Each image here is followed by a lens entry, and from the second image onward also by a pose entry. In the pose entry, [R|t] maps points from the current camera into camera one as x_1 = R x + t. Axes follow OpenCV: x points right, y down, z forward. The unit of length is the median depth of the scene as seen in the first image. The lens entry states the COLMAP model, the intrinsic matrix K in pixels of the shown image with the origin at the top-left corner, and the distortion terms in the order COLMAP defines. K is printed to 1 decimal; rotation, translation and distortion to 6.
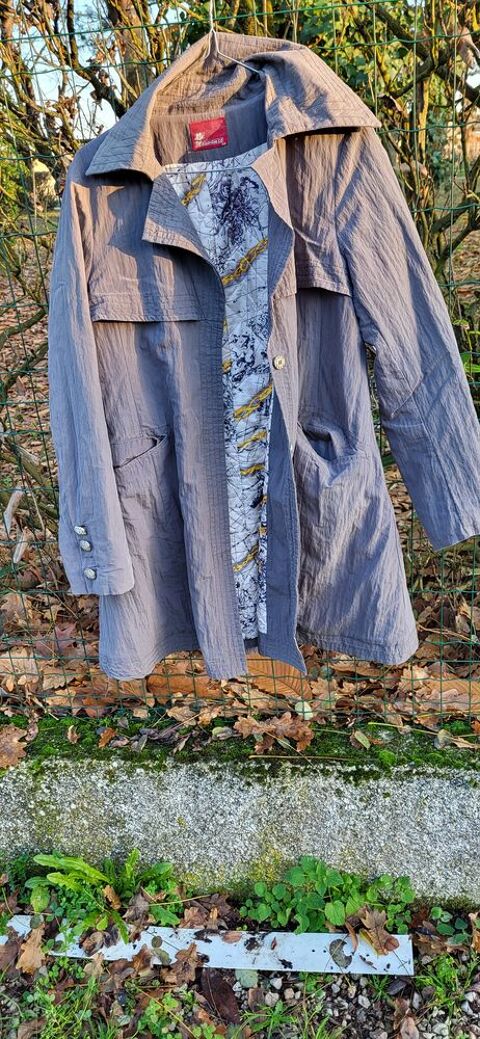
lens RADIAL K [[785.9, 0, 246.8], [0, 785.9, 535.3], [0, 0, 1]] dist [0.043306, -0.042107]
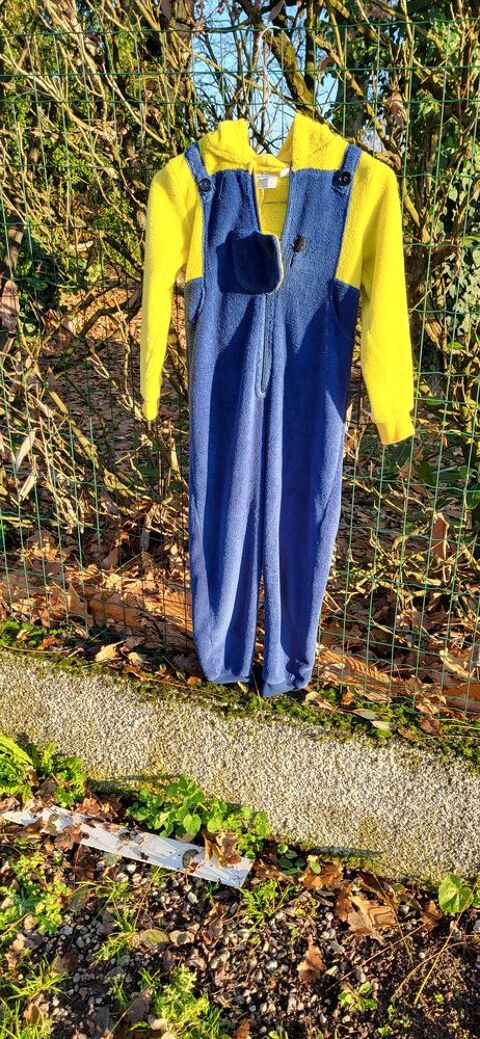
lens RADIAL K [[785.9, 0, 260.9], [0, 785.9, 533.7], [0, 0, 1]] dist [0.043306, -0.042107]
pose [[0.969730, 0.174230, -0.171076, 0.323265], [-0.177342, 0.984145, -0.002963, 0.037310], [0.167848, 0.033212, 0.985253, -0.145044]]
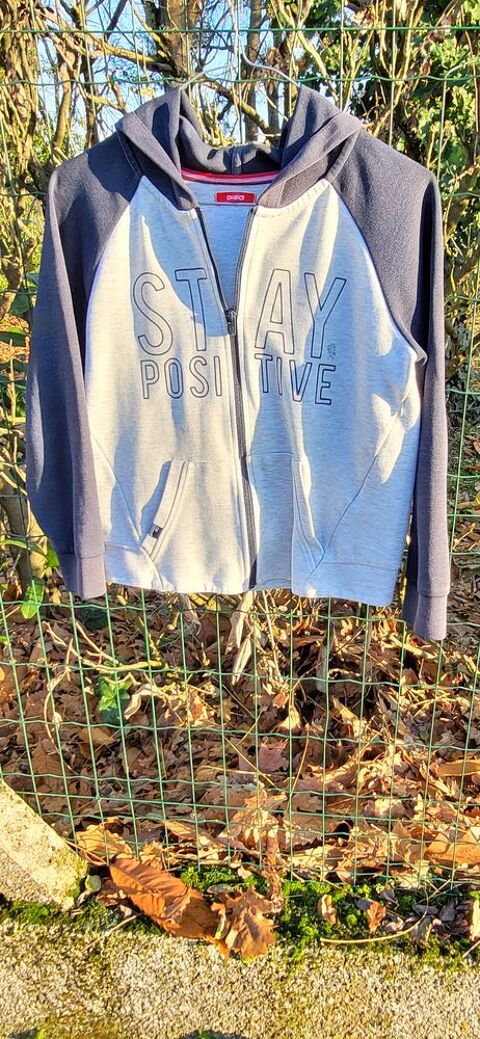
lens RADIAL K [[736.6, 0, 272.8], [0, 736.6, 558.8], [0, 0, 1]] dist [0.008301, 0.004803]
pose [[0.996800, 0.062272, 0.050114, -0.349505], [-0.062556, 0.998033, 0.004113, -0.107370], [-0.049759, -0.007235, 0.998735, 0.258452]]
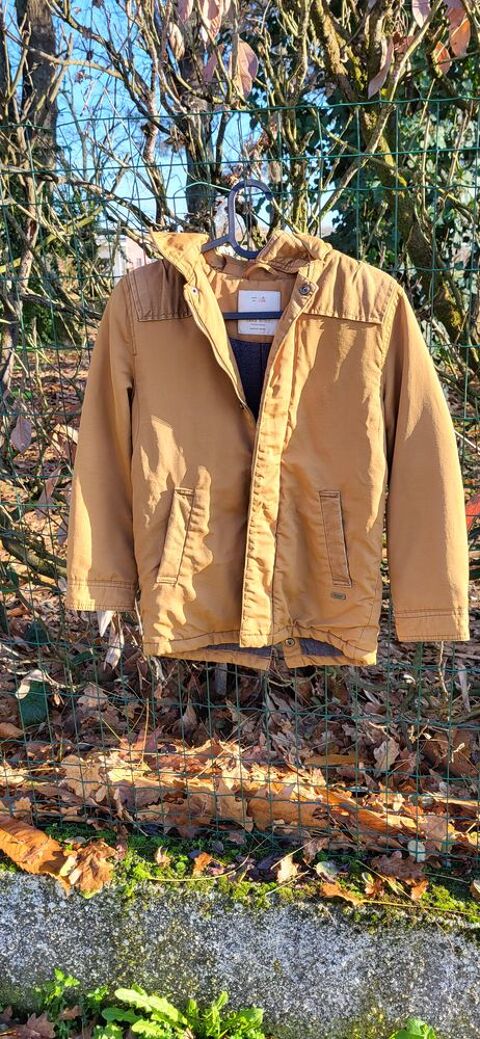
lens RADIAL K [[785.9, 0, 241.7], [0, 785.9, 529.3], [0, 0, 1]] dist [0.043306, -0.042107]
pose [[0.997252, 0.058483, -0.045484, -0.112745], [-0.062951, 0.992589, -0.103945, -0.042396], [0.039068, 0.106523, 0.993542, 0.032024]]
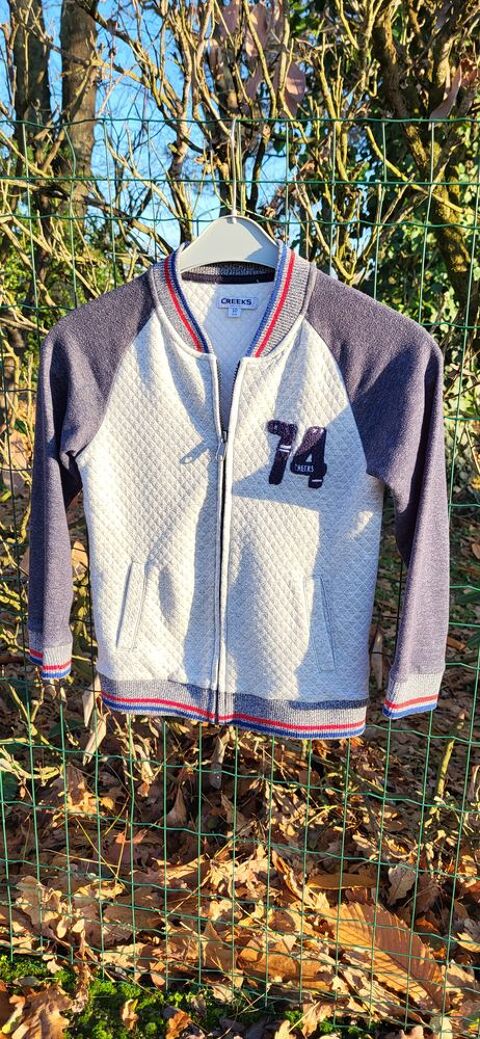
lens RADIAL K [[785.9, 0, 255.9], [0, 785.9, 530.4], [0, 0, 1]] dist [0.043306, -0.042107]
pose [[0.991548, 0.122108, -0.043846, -0.129353], [-0.127339, 0.980663, -0.148610, -0.109890], [0.024851, 0.152938, 0.987923, 0.178449]]
